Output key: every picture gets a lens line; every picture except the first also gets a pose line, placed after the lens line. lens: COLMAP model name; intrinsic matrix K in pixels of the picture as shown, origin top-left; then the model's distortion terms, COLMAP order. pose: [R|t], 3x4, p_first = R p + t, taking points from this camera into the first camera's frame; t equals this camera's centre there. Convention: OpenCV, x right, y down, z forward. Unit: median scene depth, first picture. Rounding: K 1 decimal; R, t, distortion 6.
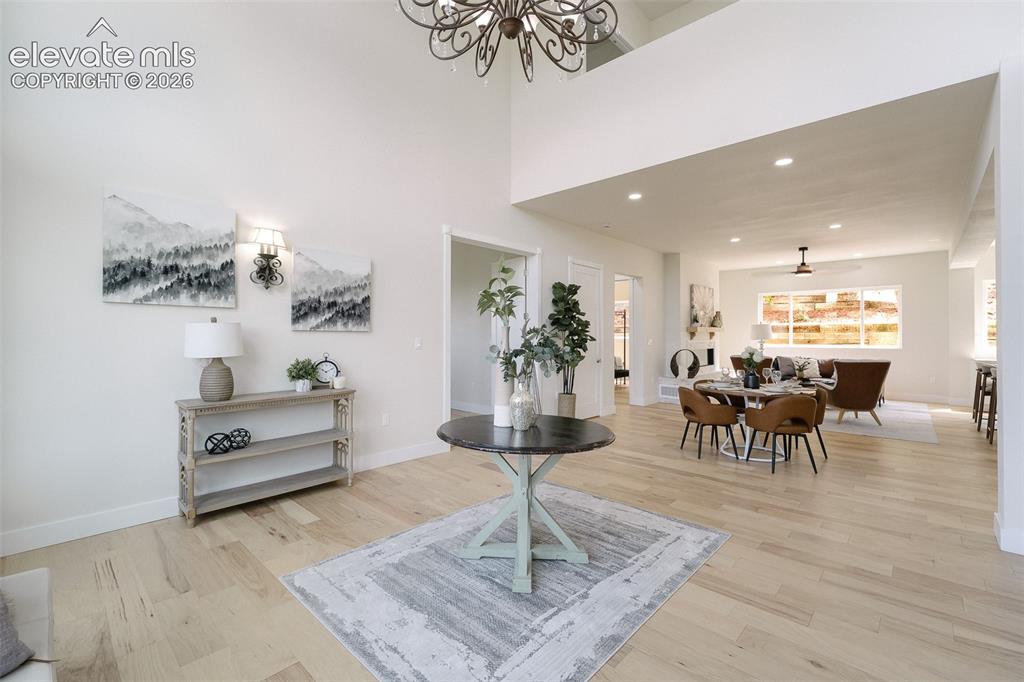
lens RADIAL K [[444.2, 0, 501.4], [0, 444.2, 329.2], [0, 0, 1]] dist [0.000191, 0.000069]
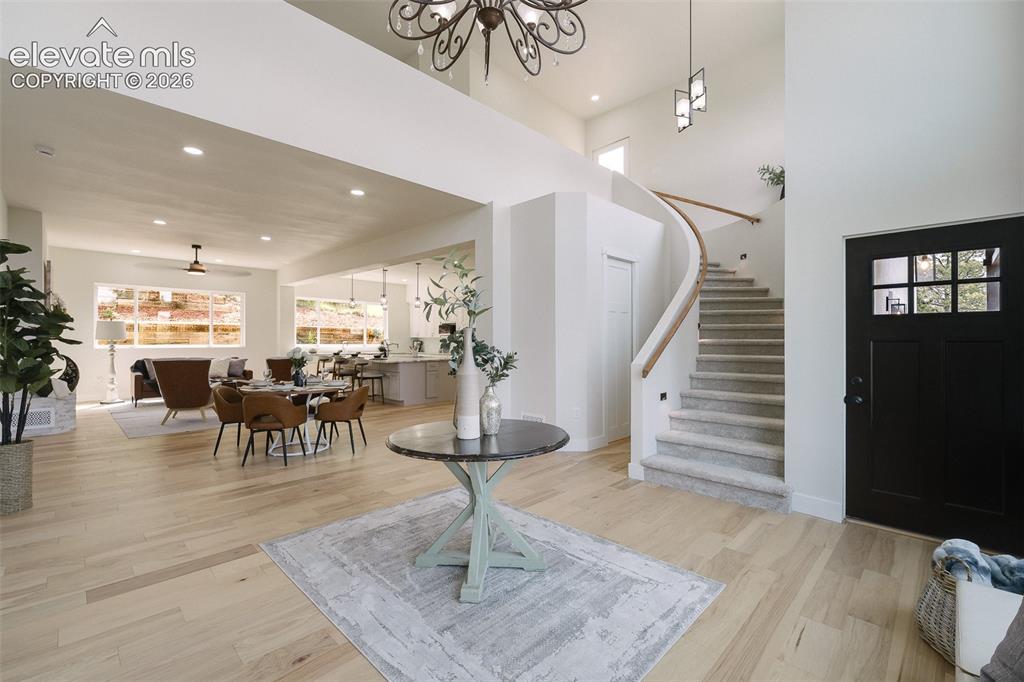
lens RADIAL K [[445.9, 0, 512.0], [0, 445.9, 341.0], [0, 0, 1]] dist [0.000810, -0.000051]
pose [[0.011340, -0.008864, 0.999896, -0.588320], [-0.021943, 0.999718, 0.009111, 0.003802], [-0.999695, -0.022044, 0.011142, 0.587549]]
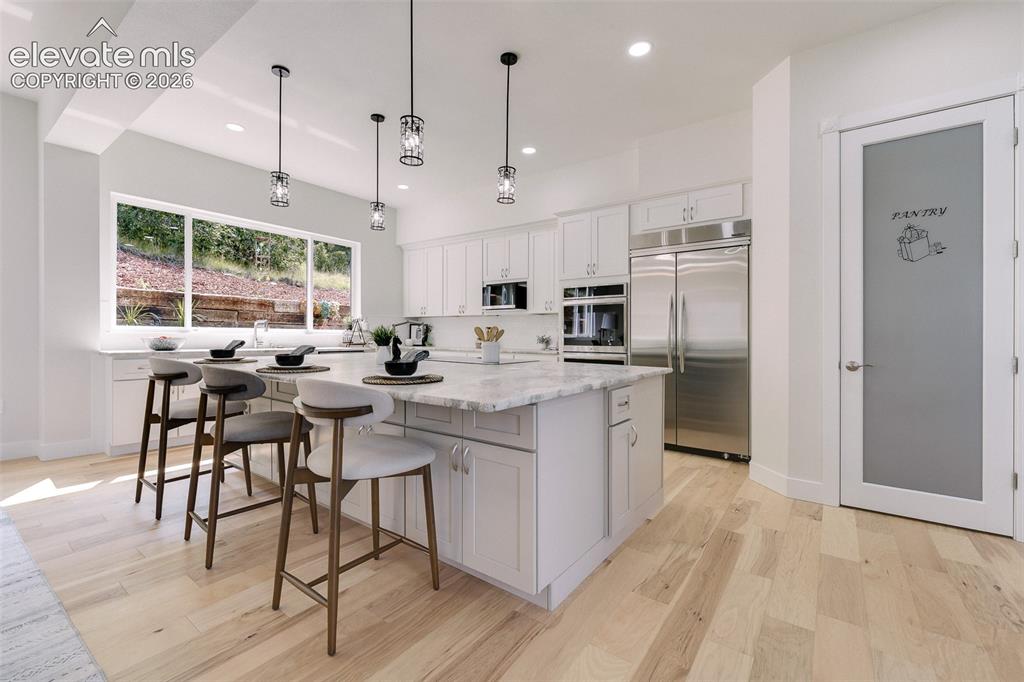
lens RADIAL K [[432.1, 0, 512.0], [0, 432.1, 341.0], [0, 0, 1]] dist [0.001352, 0.000115]
pose [[-0.140172, -0.020579, 0.989913, 1.070275], [-0.026357, 0.999507, 0.017046, 0.072961], [-0.989776, -0.023702, -0.140645, 1.204250]]
